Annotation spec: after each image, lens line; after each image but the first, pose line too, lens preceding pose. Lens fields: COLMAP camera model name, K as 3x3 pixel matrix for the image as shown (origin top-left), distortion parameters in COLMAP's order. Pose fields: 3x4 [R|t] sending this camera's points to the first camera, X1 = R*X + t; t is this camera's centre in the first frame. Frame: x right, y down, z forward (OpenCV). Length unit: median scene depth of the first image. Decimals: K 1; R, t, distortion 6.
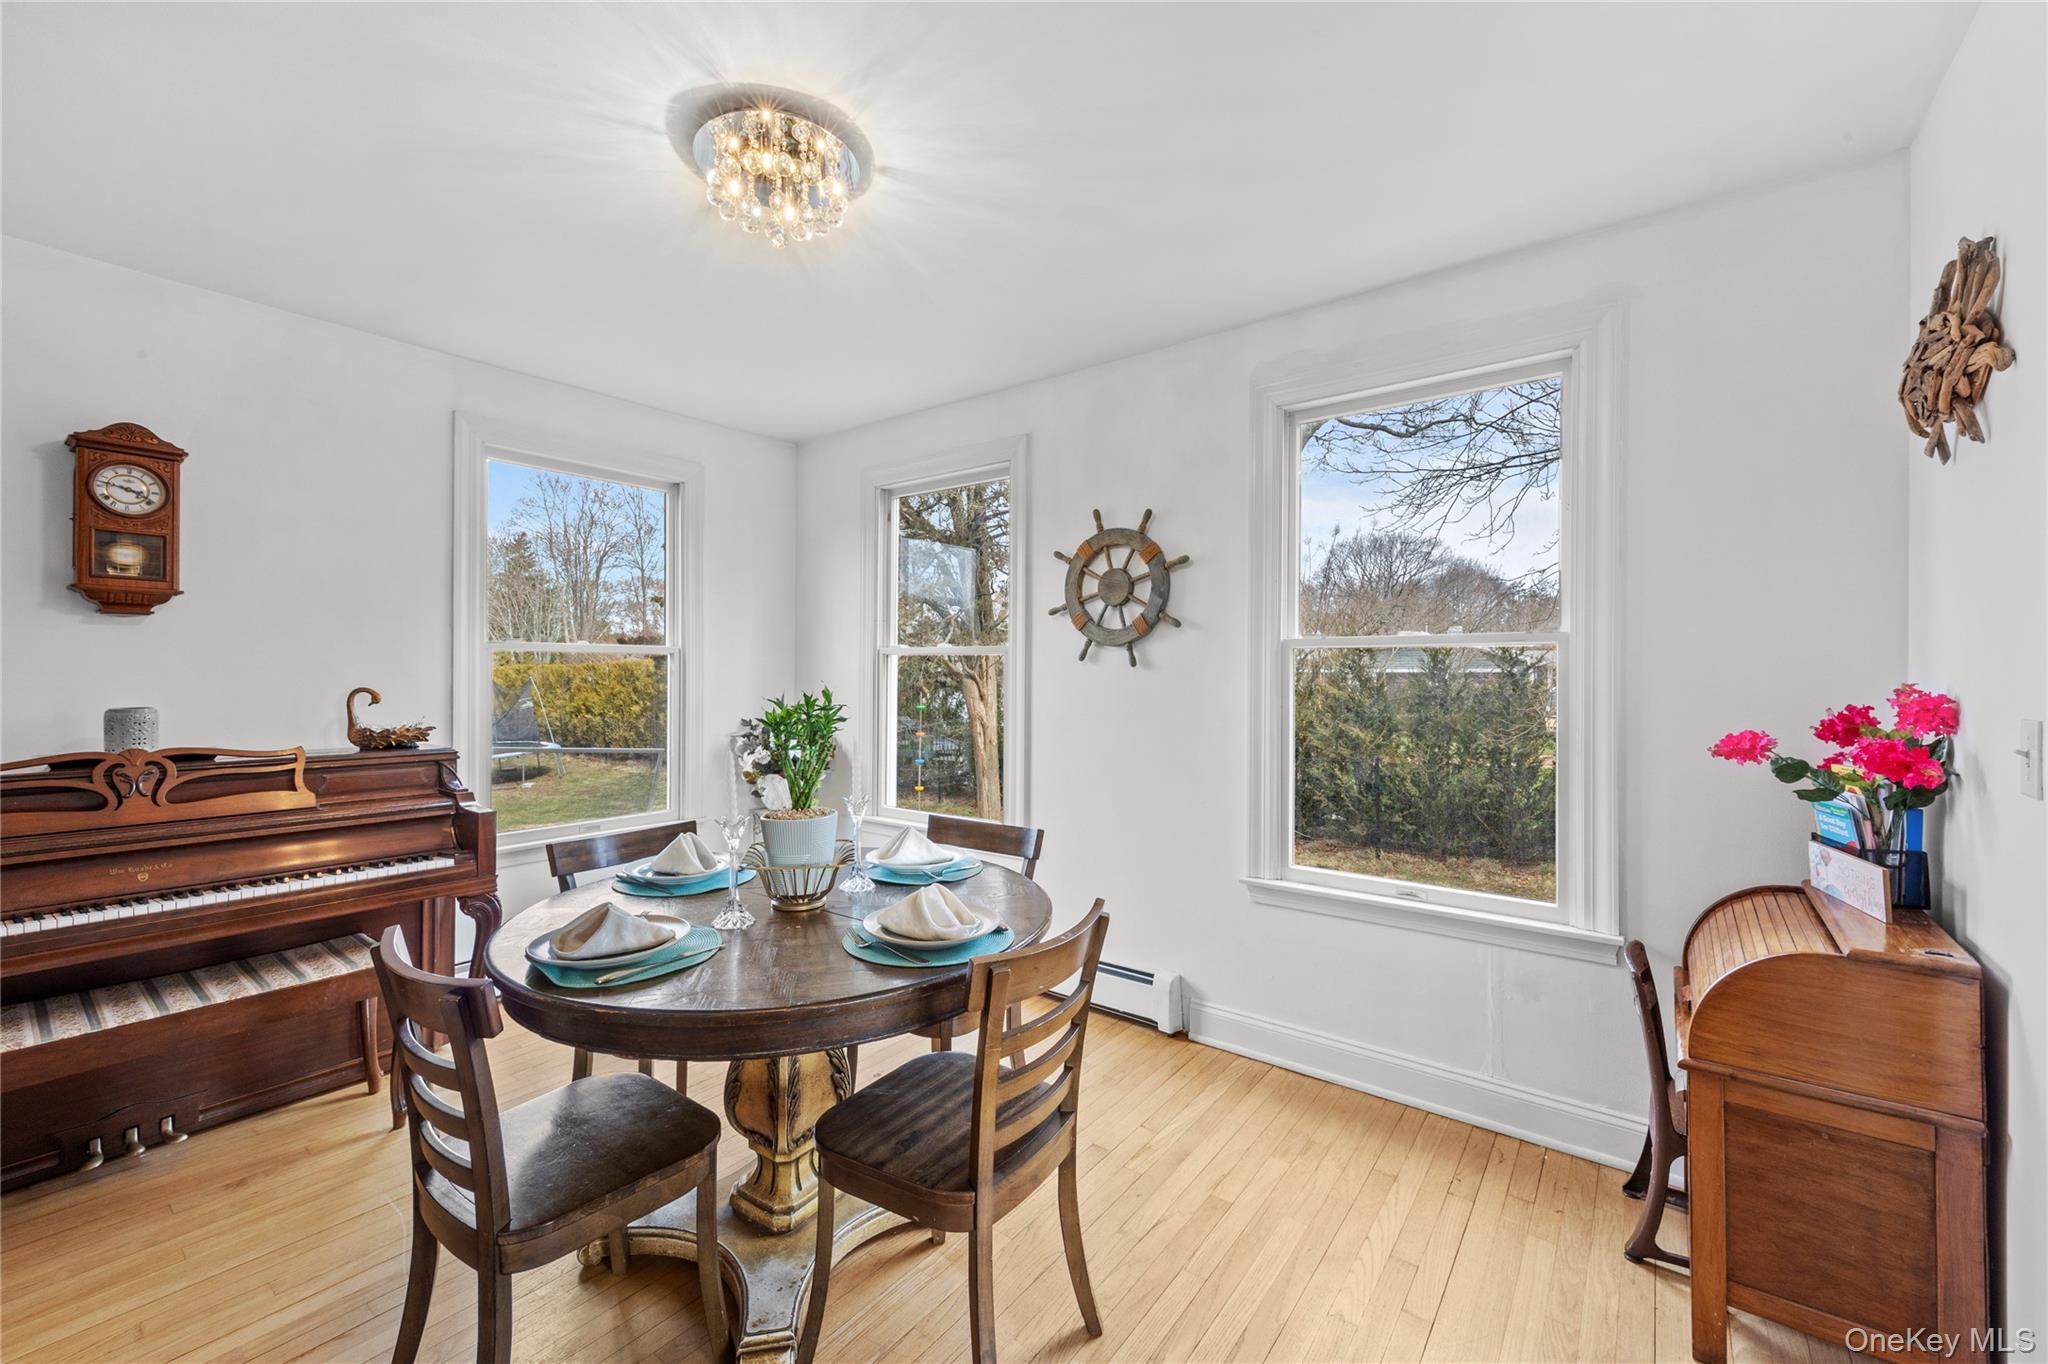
lens RADIAL K [[828.7, 0, 1041.3], [0, 828.7, 678.5], [0, 0, 1]] dist [0.012089, -0.000626]
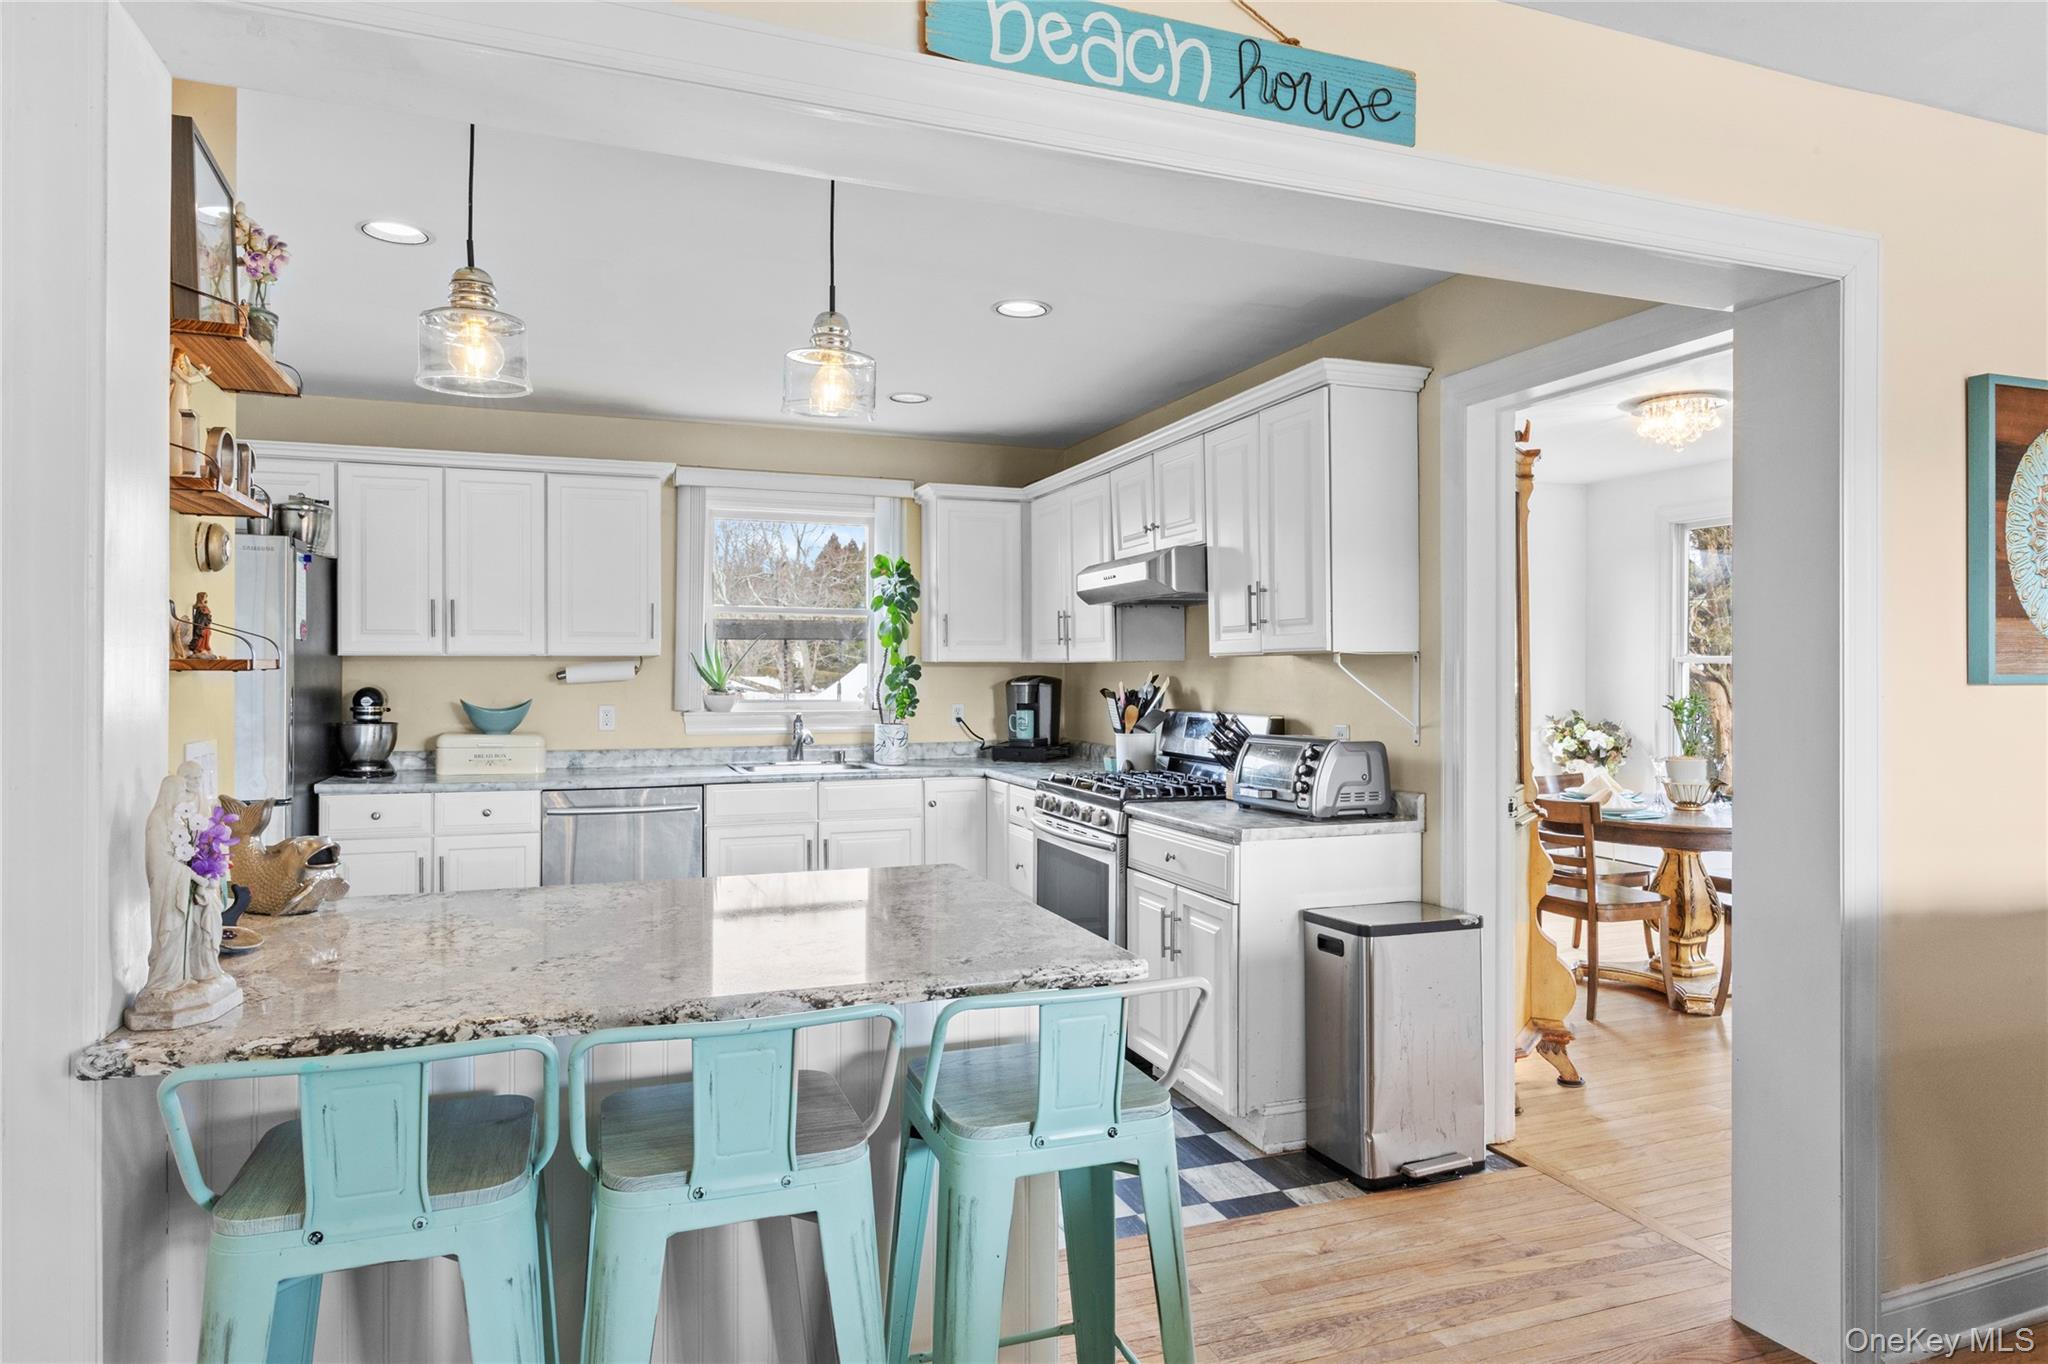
lens RADIAL K [[1196.1, 0, 1035.3], [0, 1196.1, 672.9], [0, 0, 1]] dist [-0.006504, -0.000306]
pose [[0.841503, -0.004398, -0.540234, -0.066035], [0.001184, 0.999979, -0.006297, -0.006653], [0.540251, 0.004660, 0.841491, -1.502622]]
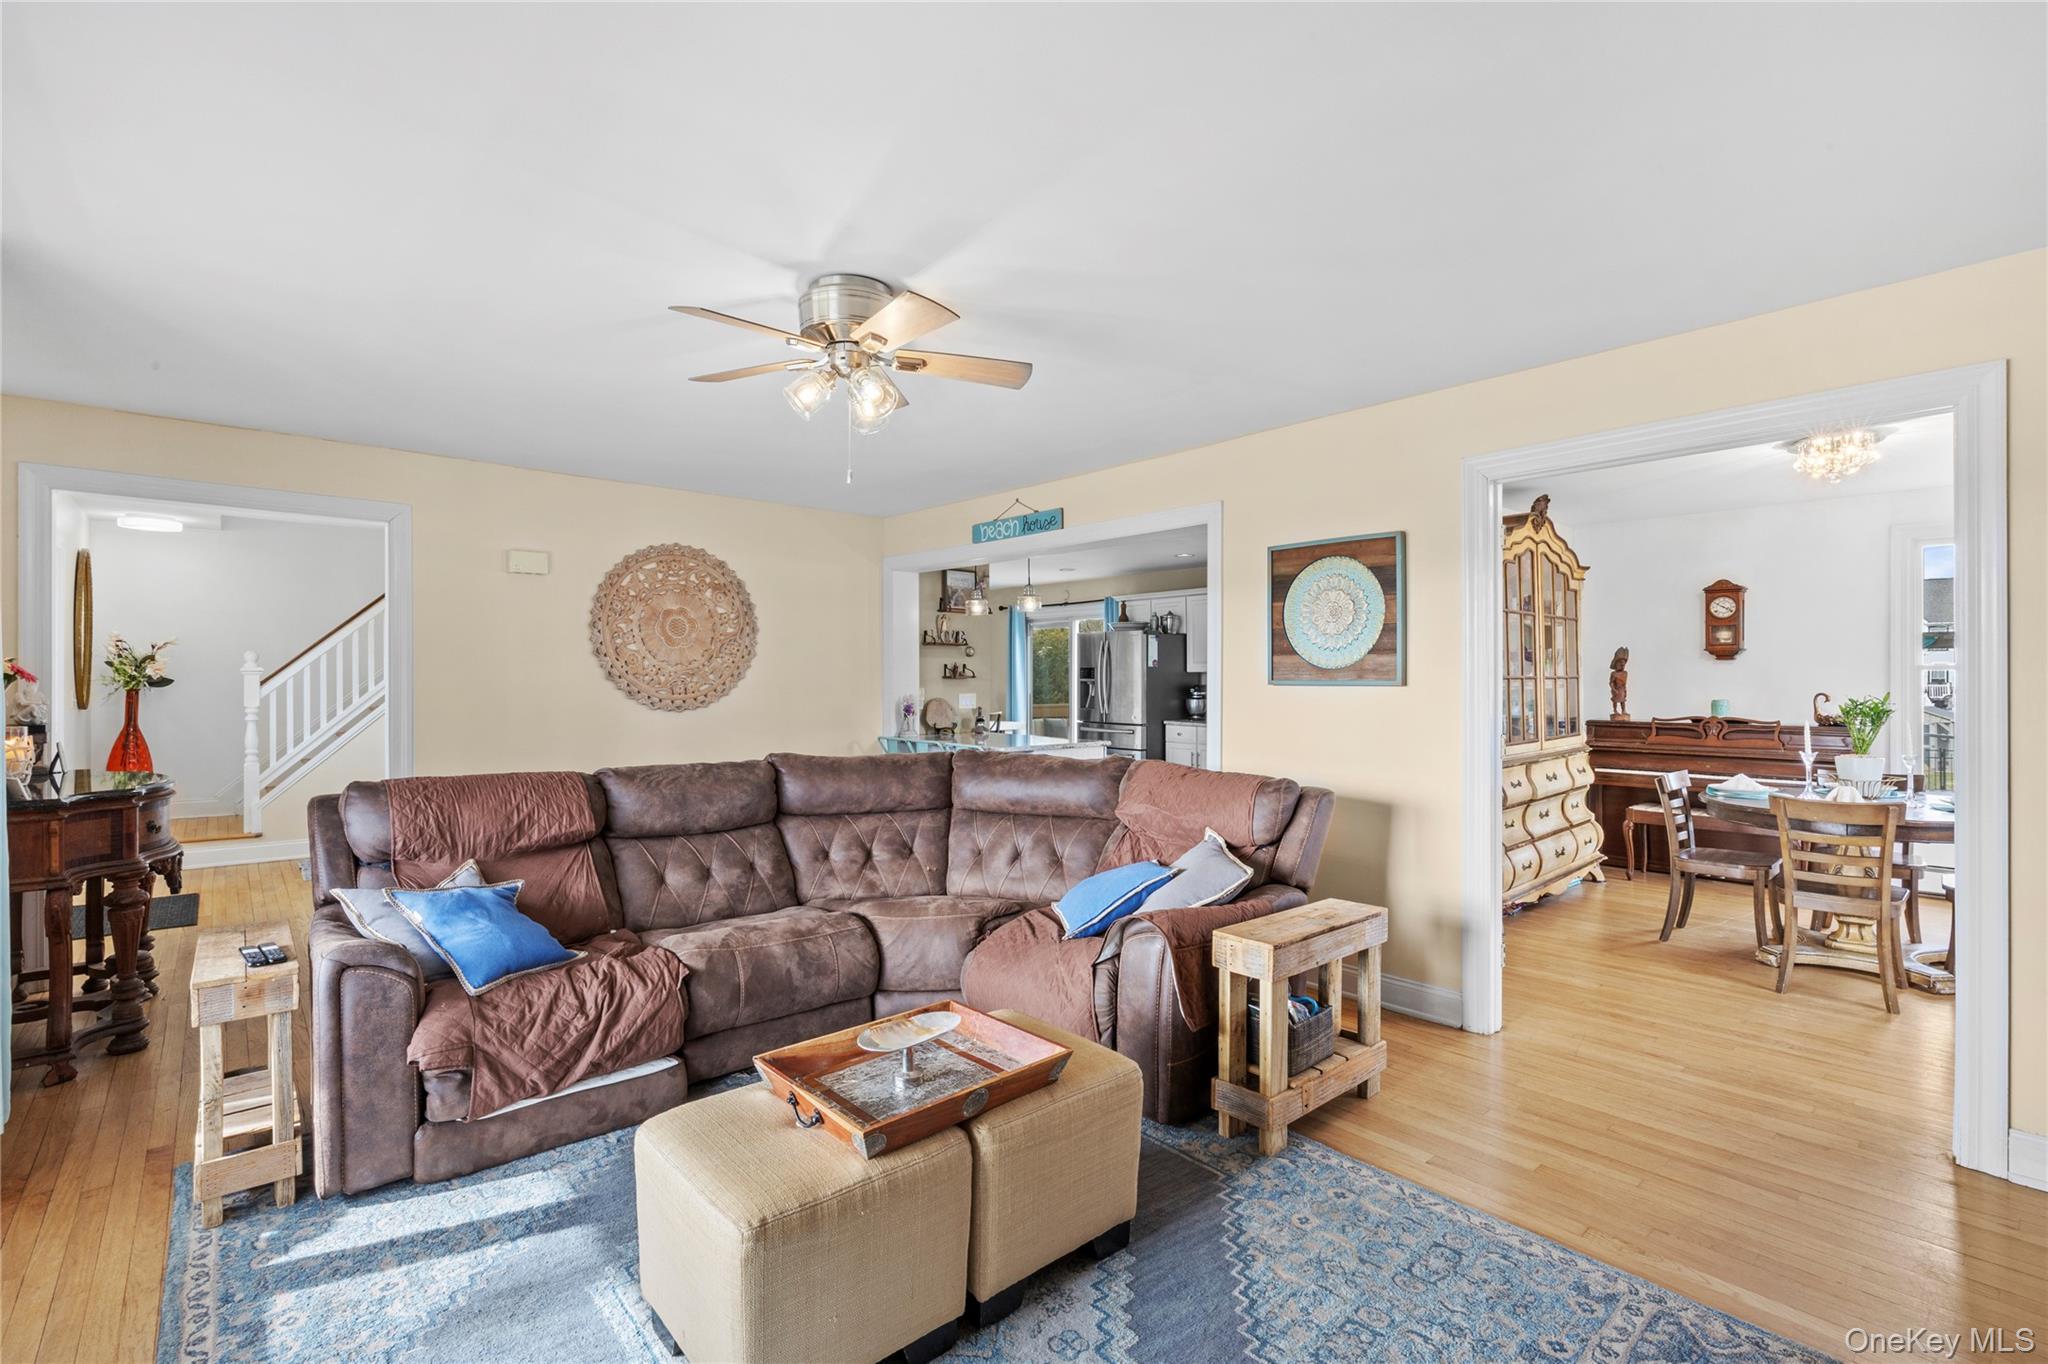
lens RADIAL K [[886.2, 0, 1035.8], [0, 886.2, 678.3], [0, 0, 1]] dist [-0.011440, 0.000410]
pose [[-0.184416, -0.003991, -0.982840, 1.665829], [-0.005369, 0.999981, -0.003054, -0.007521], [0.982834, 0.004713, -0.184434, -0.431207]]
